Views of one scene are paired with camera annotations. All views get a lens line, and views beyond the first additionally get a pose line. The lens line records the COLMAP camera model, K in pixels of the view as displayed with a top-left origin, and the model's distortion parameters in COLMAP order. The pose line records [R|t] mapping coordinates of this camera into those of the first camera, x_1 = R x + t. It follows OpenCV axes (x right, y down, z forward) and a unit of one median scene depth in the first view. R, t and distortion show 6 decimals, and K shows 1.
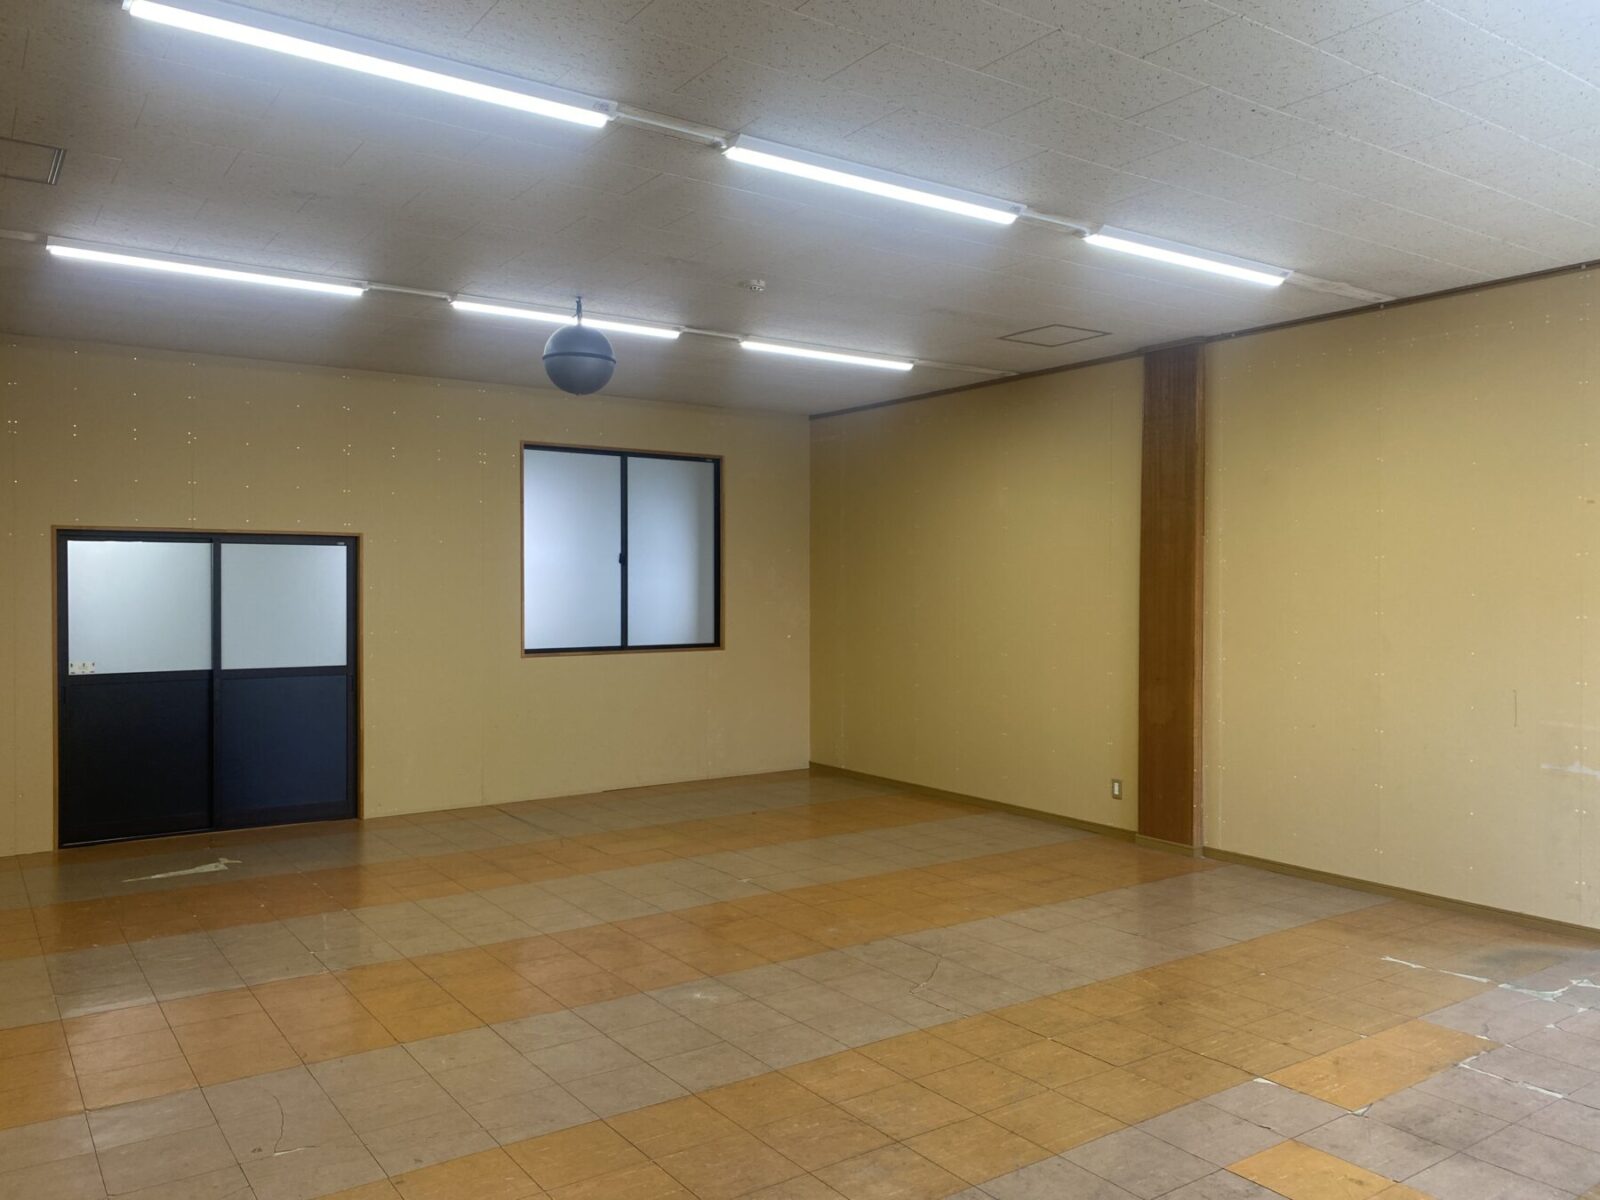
lens RADIAL K [[1207.3, 0, 800.0], [0, 1207.3, 600.0], [0, 0, 1]] dist [0.005608, 0.004392]
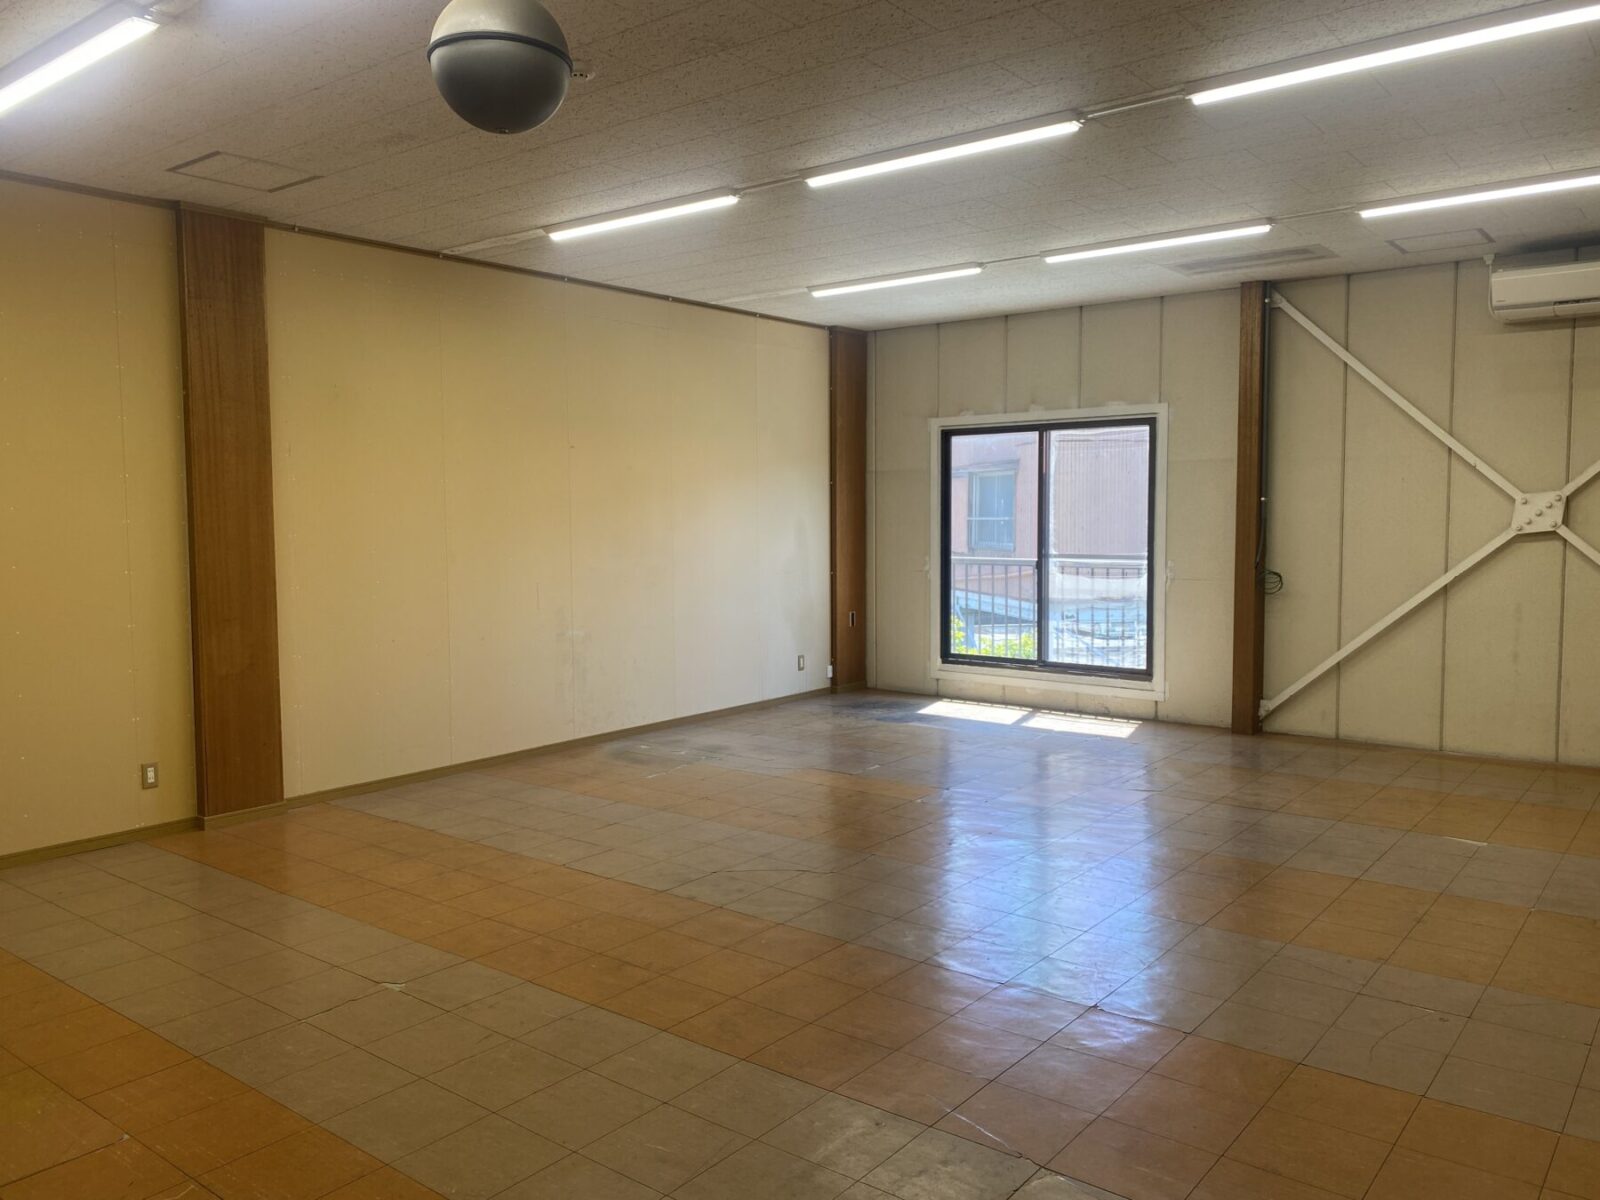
lens RADIAL K [[1207.3, 0, 800.0], [0, 1207.3, 600.0], [0, 0, 1]] dist [0.005608, 0.004392]
pose [[-0.284538, -0.070277, 0.956086, -0.710246], [0.018779, 0.996709, 0.078852, -0.007533], [-0.958481, 0.040391, -0.282282, 1.011436]]
